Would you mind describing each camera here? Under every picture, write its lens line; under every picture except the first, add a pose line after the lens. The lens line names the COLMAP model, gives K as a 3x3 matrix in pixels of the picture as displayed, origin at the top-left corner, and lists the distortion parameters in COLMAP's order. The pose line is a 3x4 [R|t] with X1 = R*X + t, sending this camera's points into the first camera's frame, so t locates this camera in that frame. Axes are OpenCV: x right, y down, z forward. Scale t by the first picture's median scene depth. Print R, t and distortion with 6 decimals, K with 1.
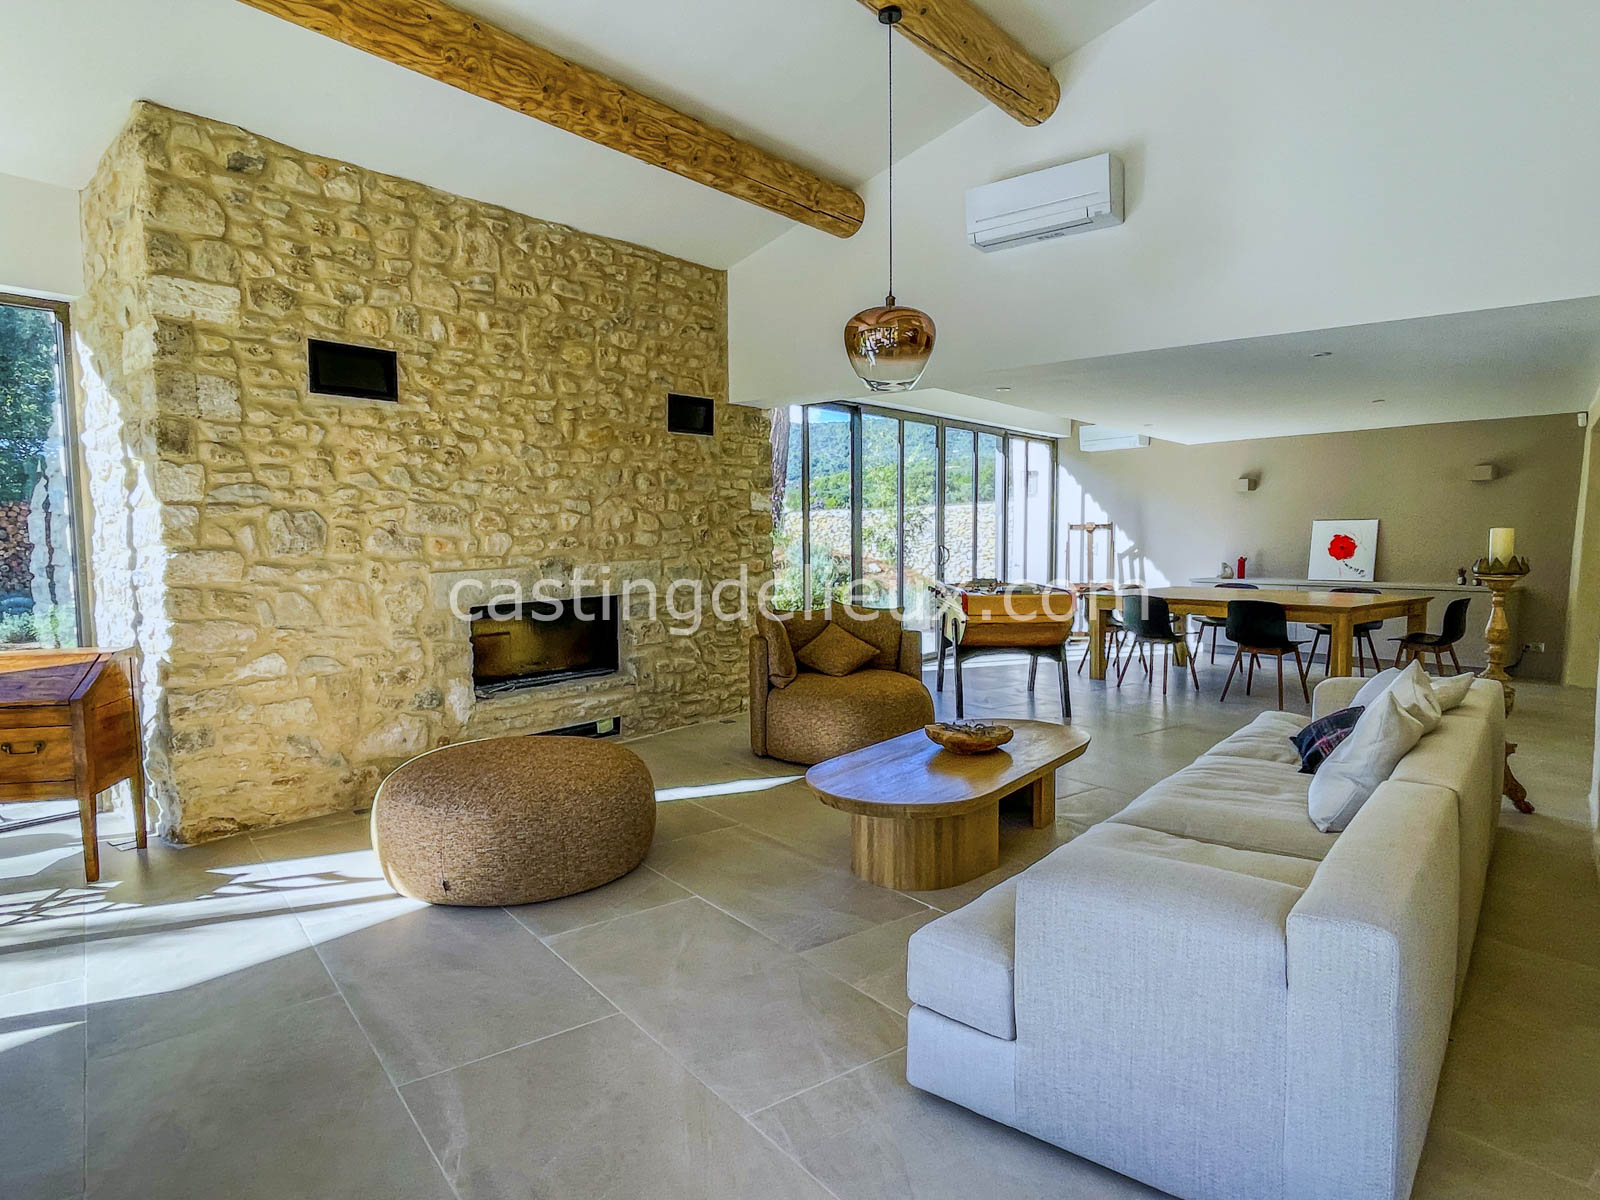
lens RADIAL K [[950.6, 0, 802.0], [0, 950.6, 605.3], [0, 0, 1]] dist [0.002171, -0.003826]
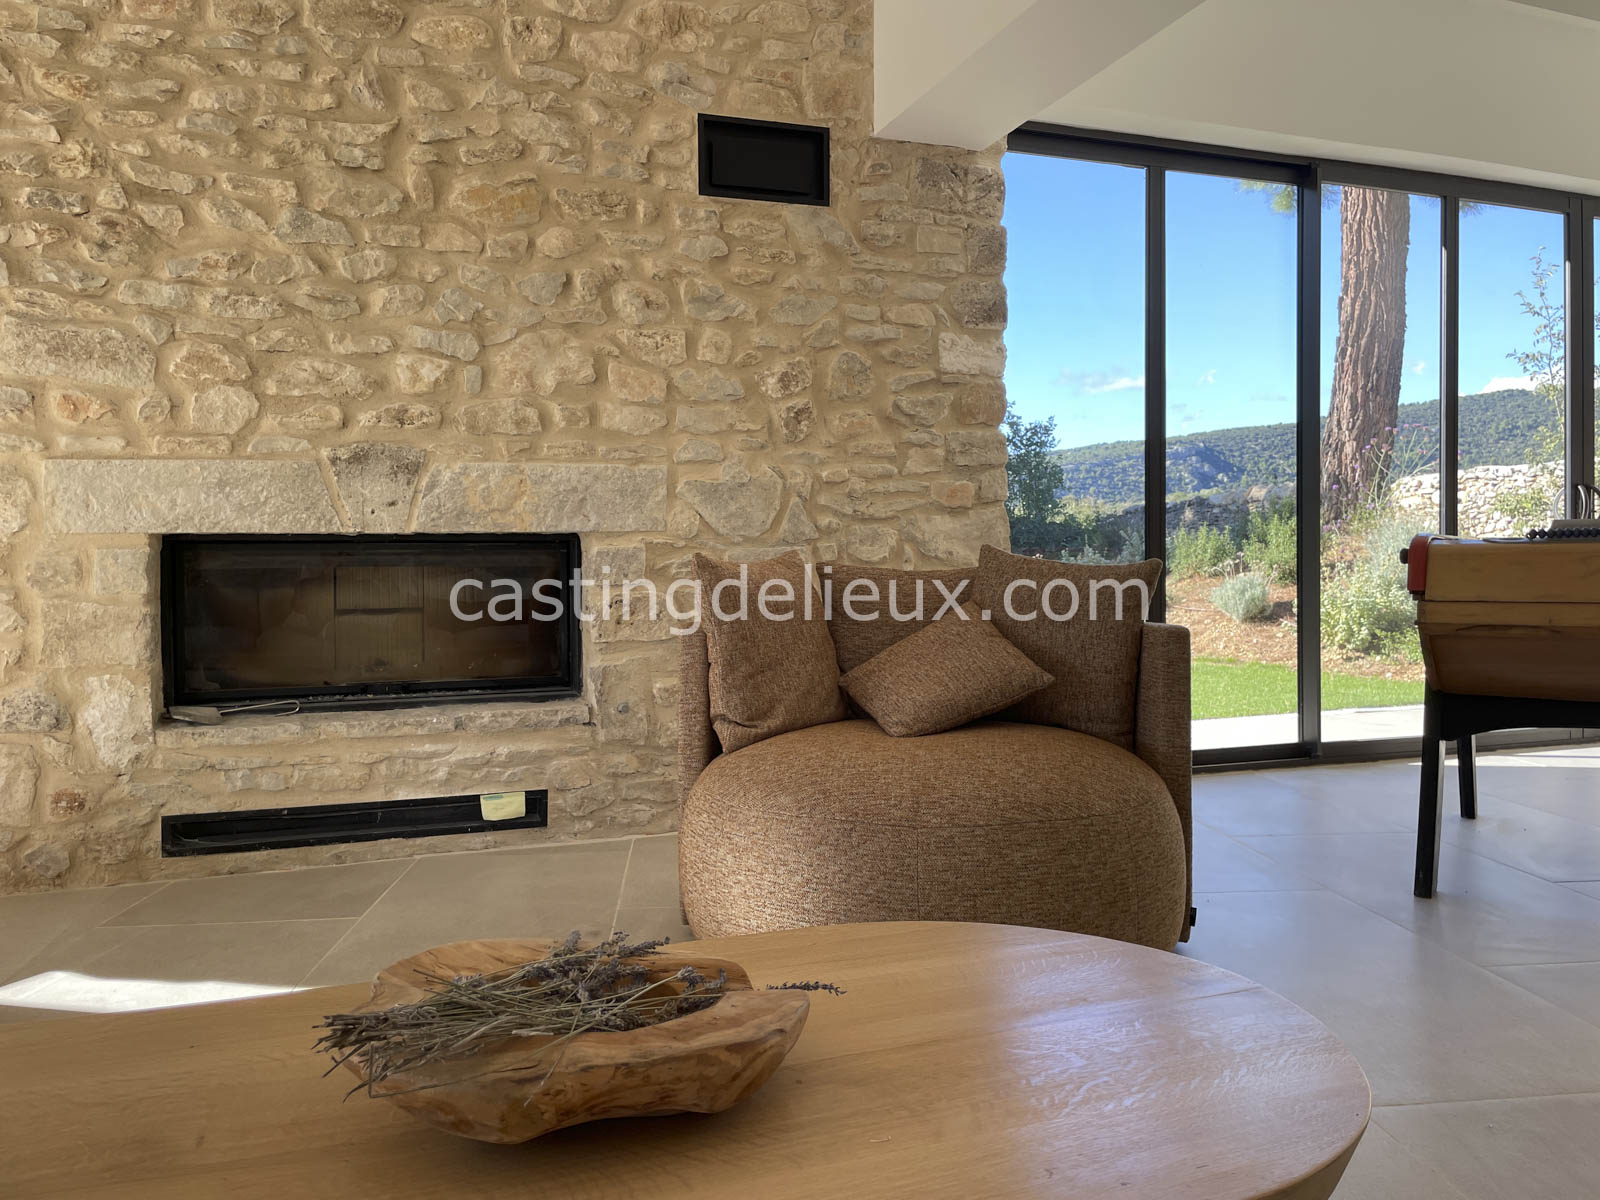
lens RADIAL K [[1213.0, 0, 897.3], [0, 1213.0, 581.4], [0, 0, 1]] dist [0.085692, -0.108288]
pose [[0.853651, 0.009826, -0.520753, 0.285658], [-0.040765, 0.998015, -0.047993, 0.037469], [0.519248, 0.062198, 0.852357, 0.592386]]
